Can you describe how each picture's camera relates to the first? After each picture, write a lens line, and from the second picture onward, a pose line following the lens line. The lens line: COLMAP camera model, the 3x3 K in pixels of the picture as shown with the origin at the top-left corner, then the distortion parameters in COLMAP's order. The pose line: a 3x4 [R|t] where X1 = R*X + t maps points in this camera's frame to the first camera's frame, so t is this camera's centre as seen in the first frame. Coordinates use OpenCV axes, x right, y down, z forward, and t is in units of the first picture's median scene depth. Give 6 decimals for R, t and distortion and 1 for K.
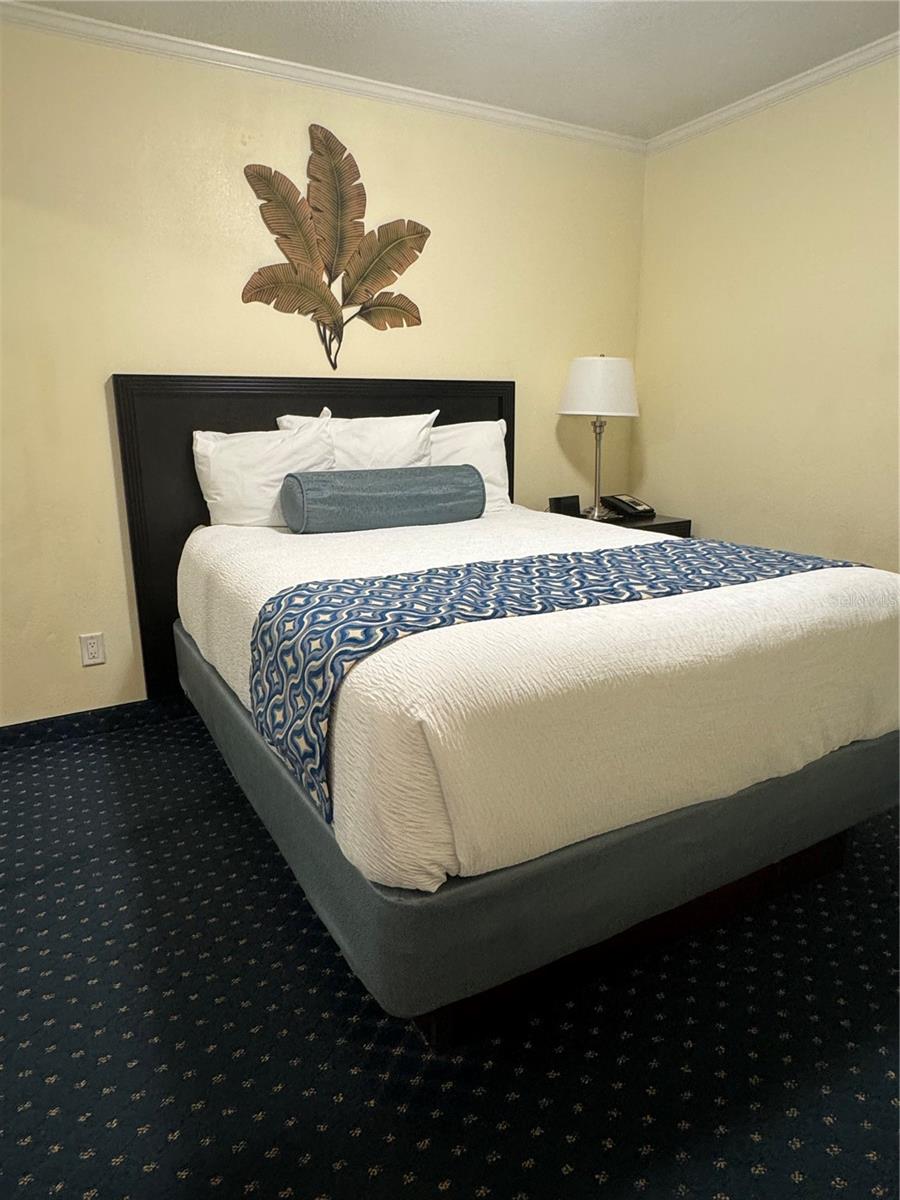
lens RADIAL K [[740.8, 0, 450.0], [0, 740.8, 600.0], [0, 0, 1]] dist [-0.001286, -0.000464]
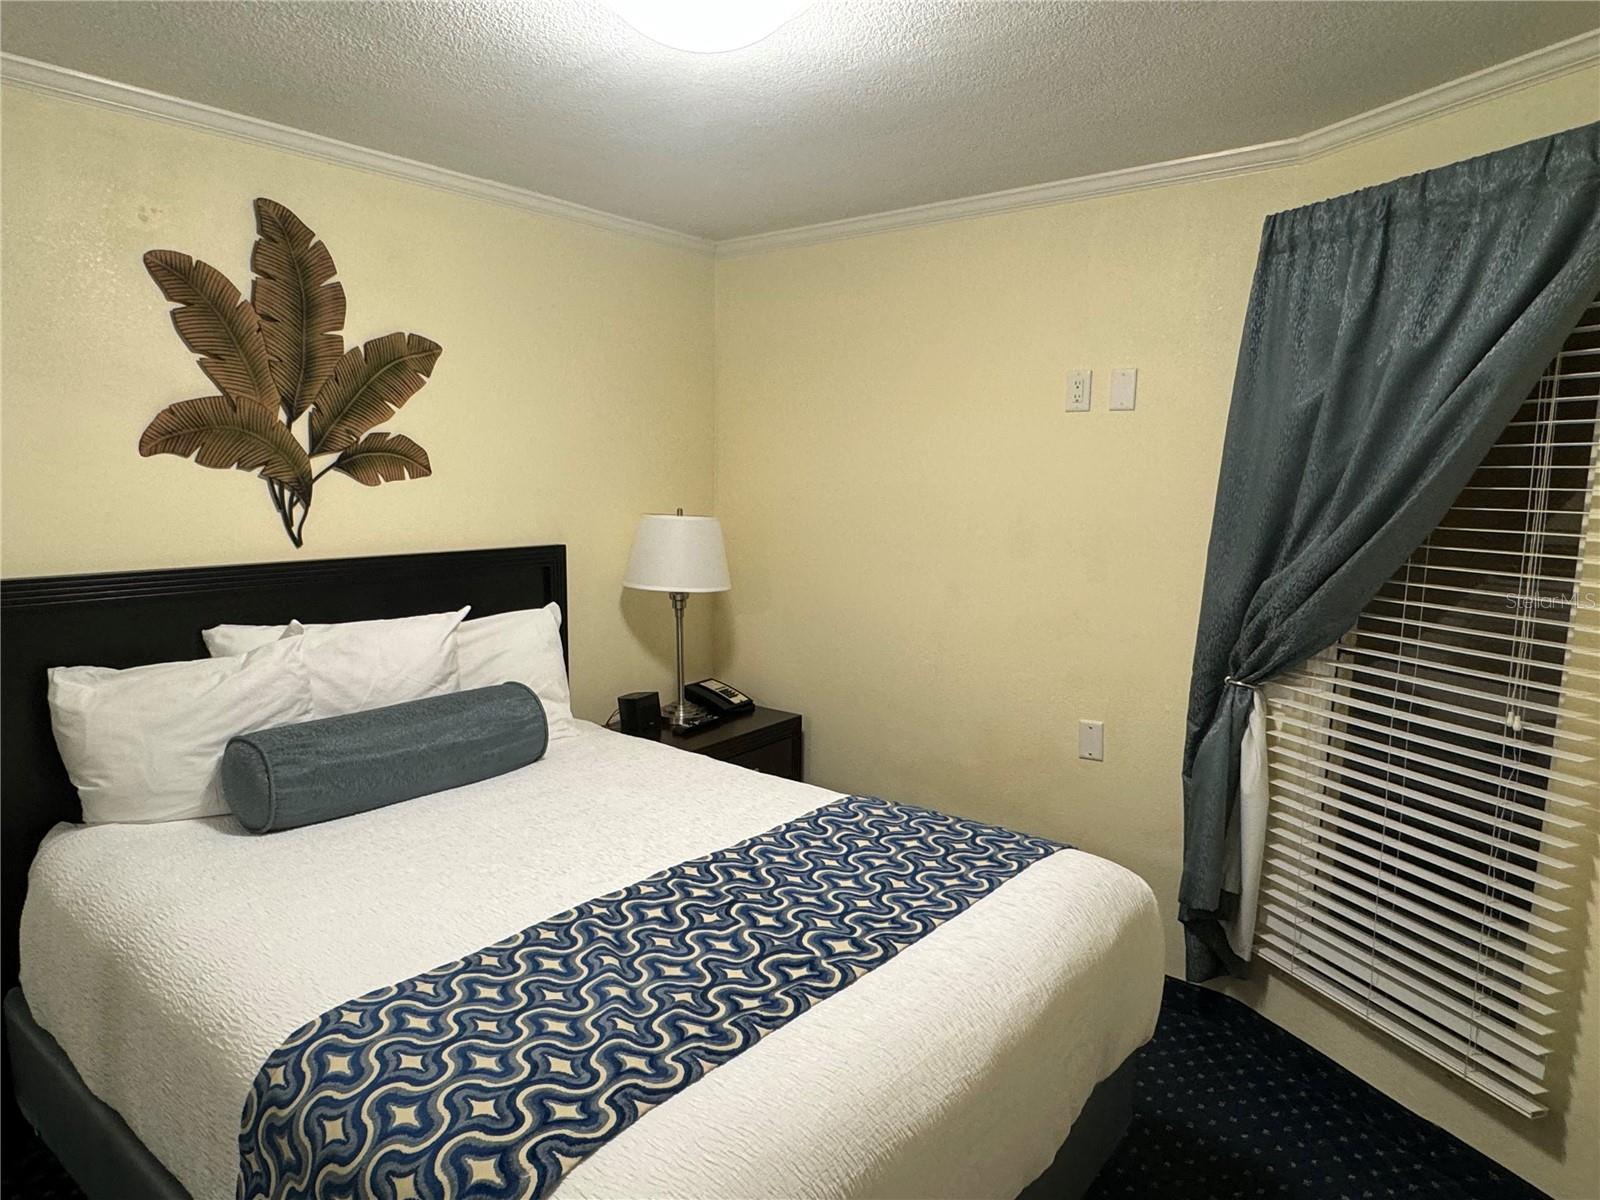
lens RADIAL K [[987.7, 0, 792.3], [0, 987.7, 604.2], [0, 0, 1]] dist [-0.001286, -0.000464]
pose [[0.926126, -0.033256, 0.375747, -0.085761], [0.074202, 0.992705, -0.095030, -0.153700], [-0.369845, 0.115890, 0.921837, 0.039100]]
